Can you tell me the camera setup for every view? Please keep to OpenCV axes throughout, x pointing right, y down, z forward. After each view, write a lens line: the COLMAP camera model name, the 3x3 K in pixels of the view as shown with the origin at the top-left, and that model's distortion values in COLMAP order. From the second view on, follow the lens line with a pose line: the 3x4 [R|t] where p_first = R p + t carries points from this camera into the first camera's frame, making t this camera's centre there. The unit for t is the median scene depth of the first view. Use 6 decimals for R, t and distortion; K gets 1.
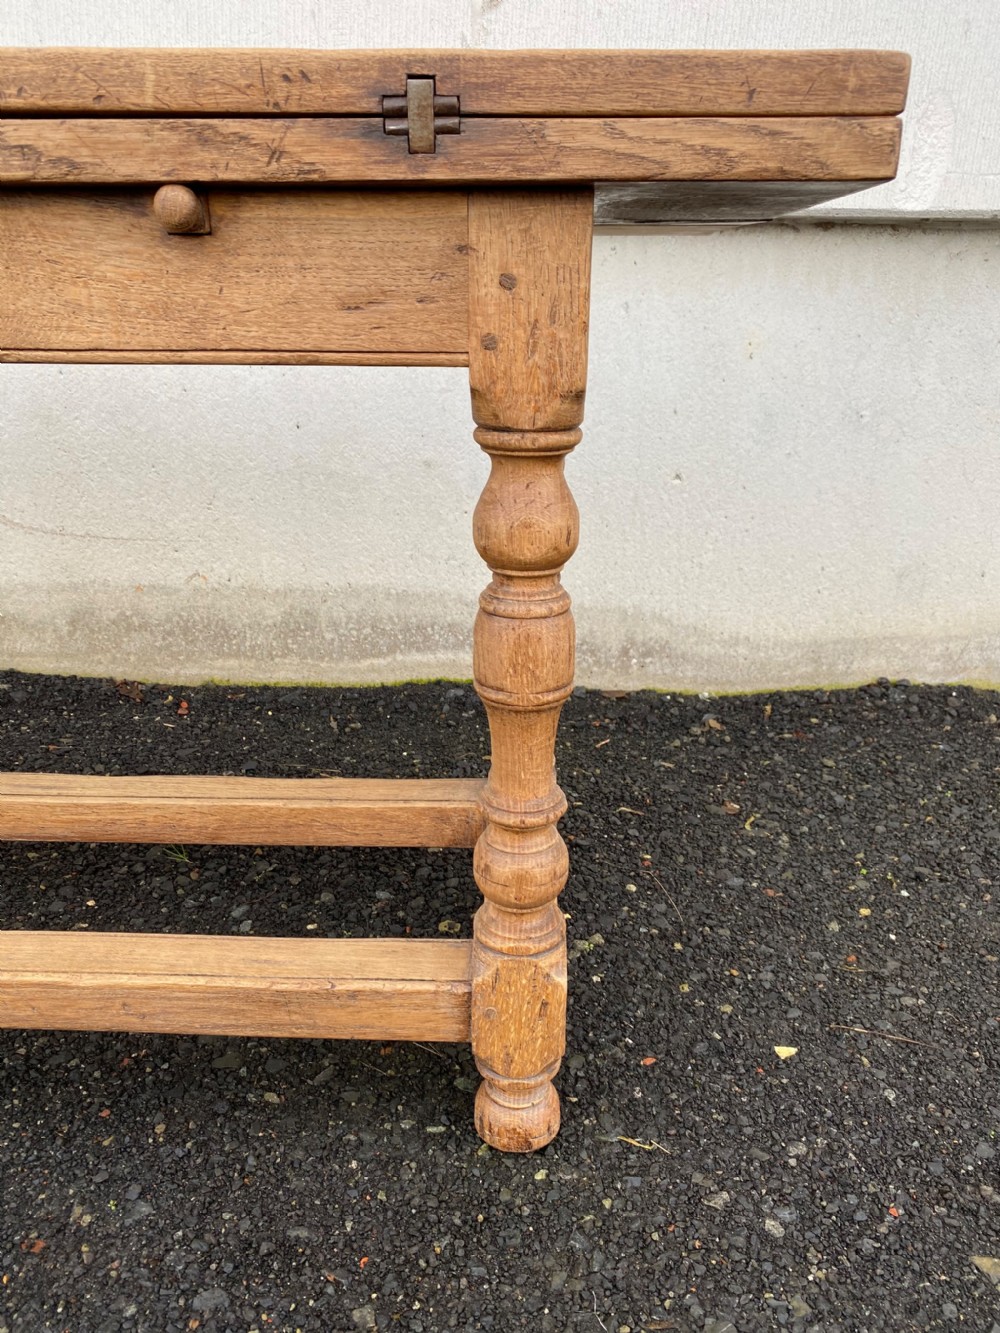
lens RADIAL K [[1041.8, 0, 499.1], [0, 1041.8, 653.3], [0, 0, 1]] dist [0.023442, -0.023017]
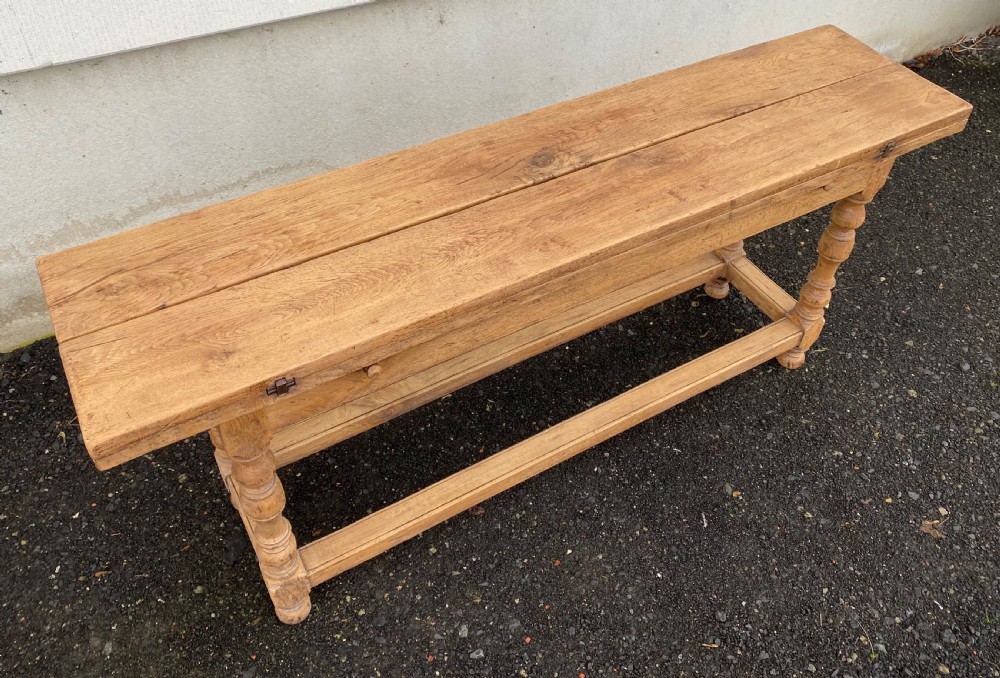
lens RADIAL K [[862.2, 0, 496.6], [0, 862.2, 270.3], [0, 0, 1]] dist [0.008494, 0.007759]
pose [[0.844619, -0.350005, 0.405112, -1.734821], [0.150264, 0.881264, 0.448102, -1.127861], [-0.513849, -0.317601, 0.796925, -0.576306]]
